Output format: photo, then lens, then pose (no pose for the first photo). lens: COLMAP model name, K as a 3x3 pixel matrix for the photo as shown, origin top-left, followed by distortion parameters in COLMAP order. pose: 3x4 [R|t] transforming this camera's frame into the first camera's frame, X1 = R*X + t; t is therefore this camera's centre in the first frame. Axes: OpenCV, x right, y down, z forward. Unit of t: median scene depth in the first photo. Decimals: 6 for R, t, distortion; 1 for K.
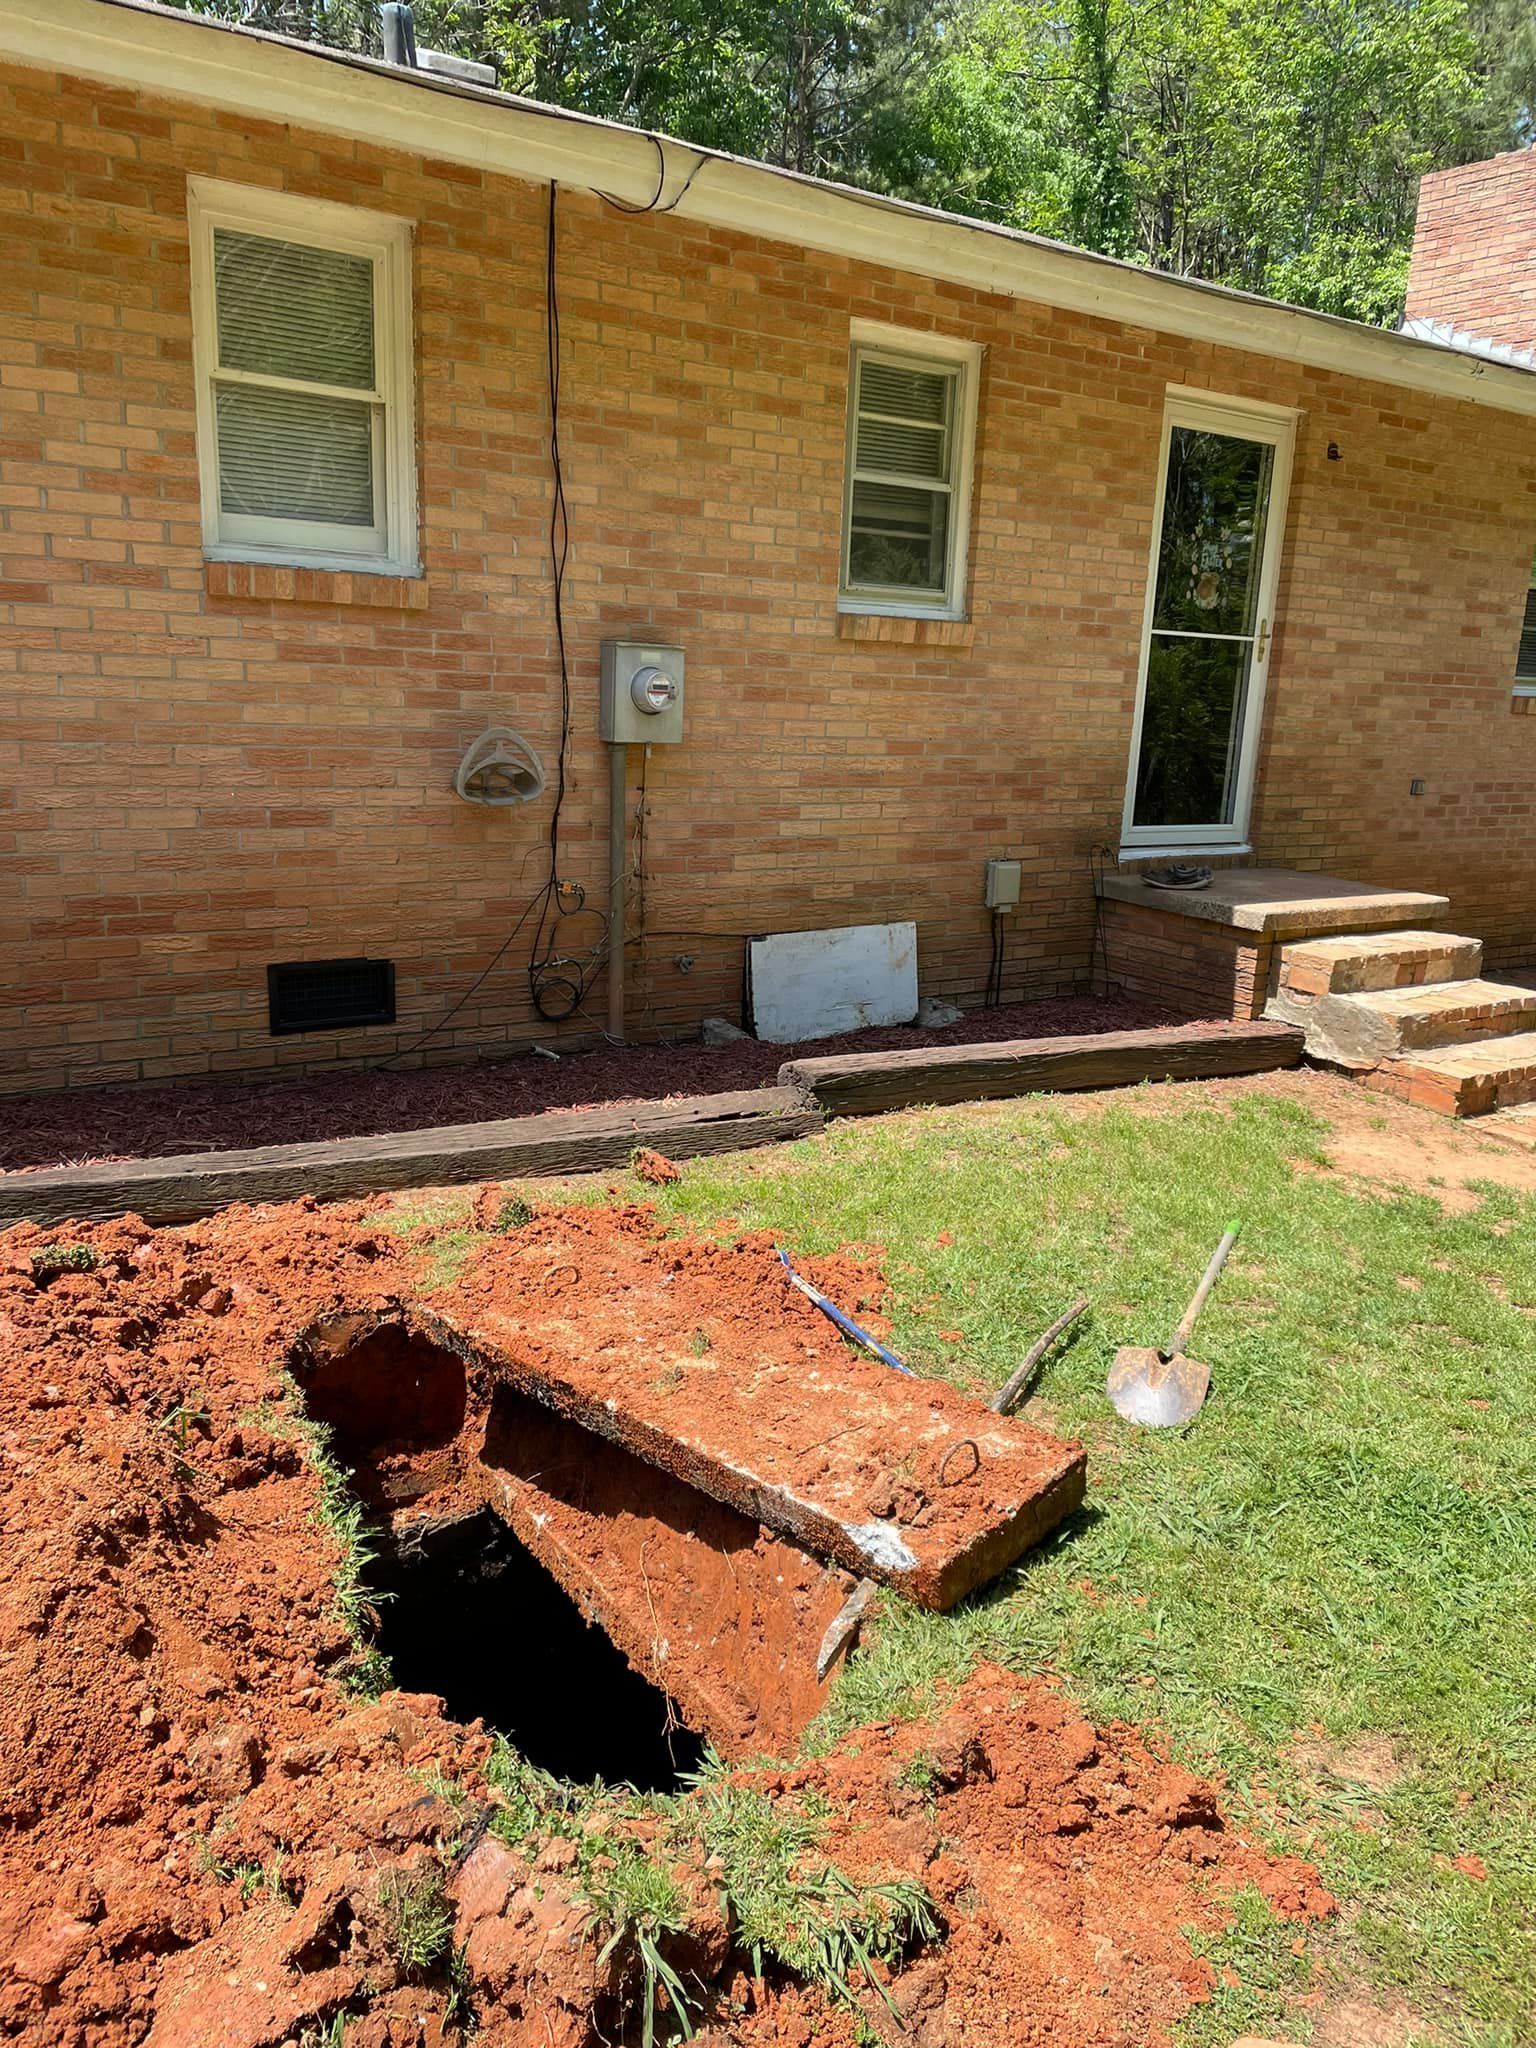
lens RADIAL K [[1551.6, 0, 789.8], [0, 1551.6, 1025.1], [0, 0, 1]] dist [0.102673, -0.129728]
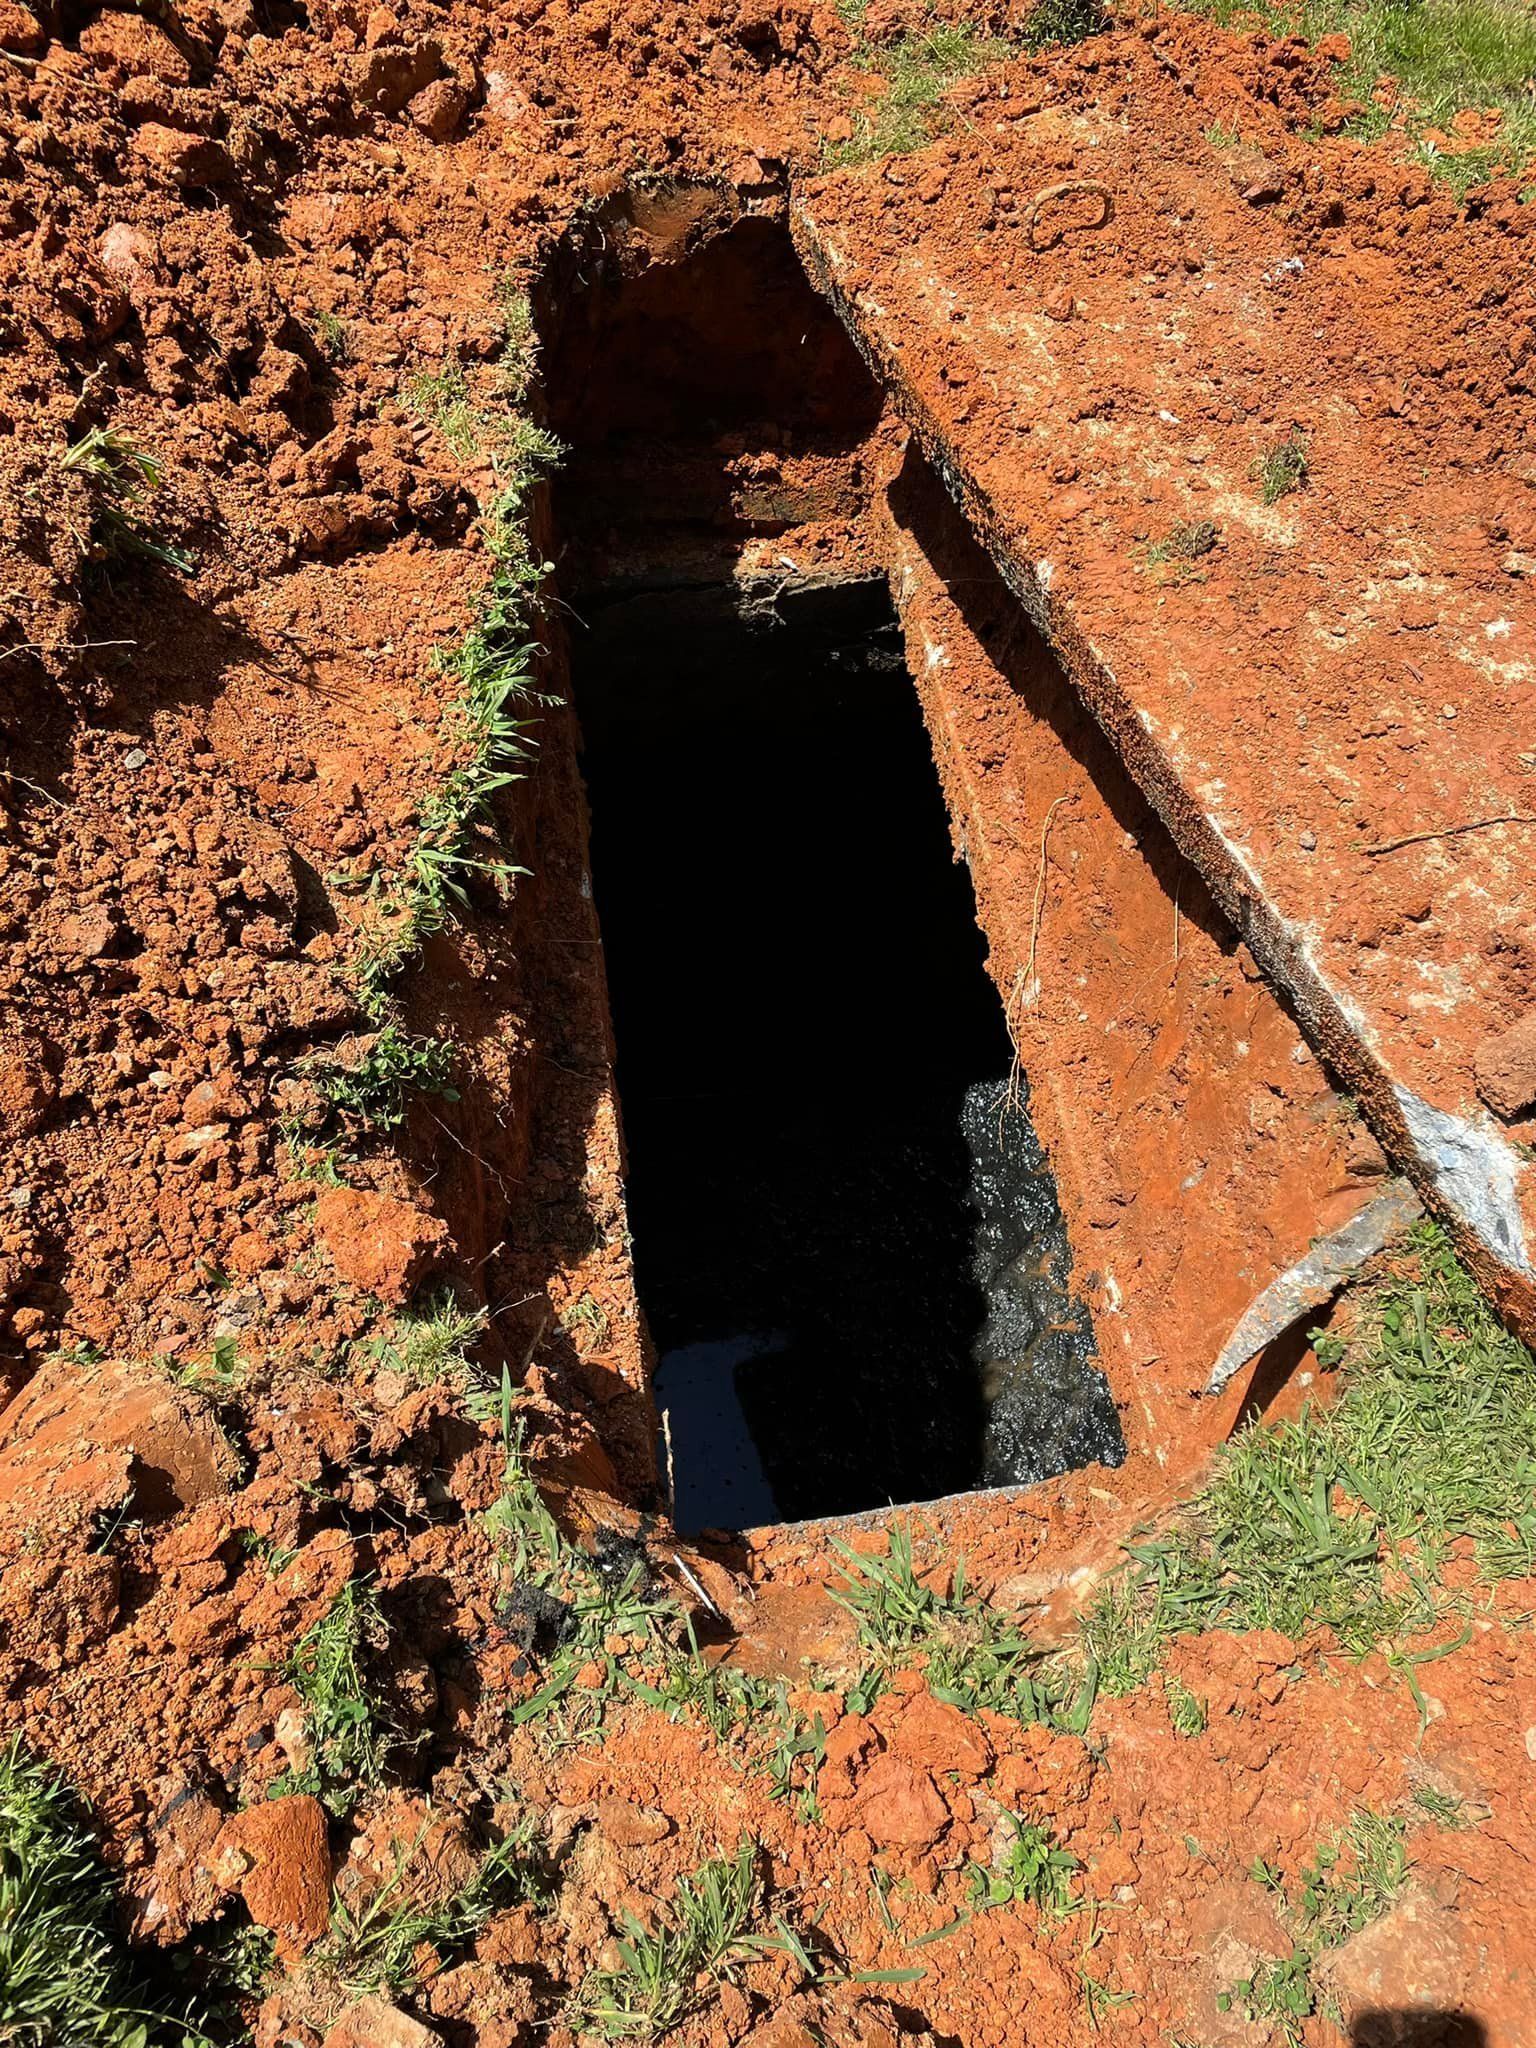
lens RADIAL K [[1551.6, 0, 789.8], [0, 1551.6, 1025.1], [0, 0, 1]] dist [0.102673, -0.129728]
pose [[0.899505, 0.365305, -0.239671, -0.016140], [-0.108066, 0.717538, 0.688085, 0.016281], [0.423334, -0.593036, 0.684906, 0.503503]]
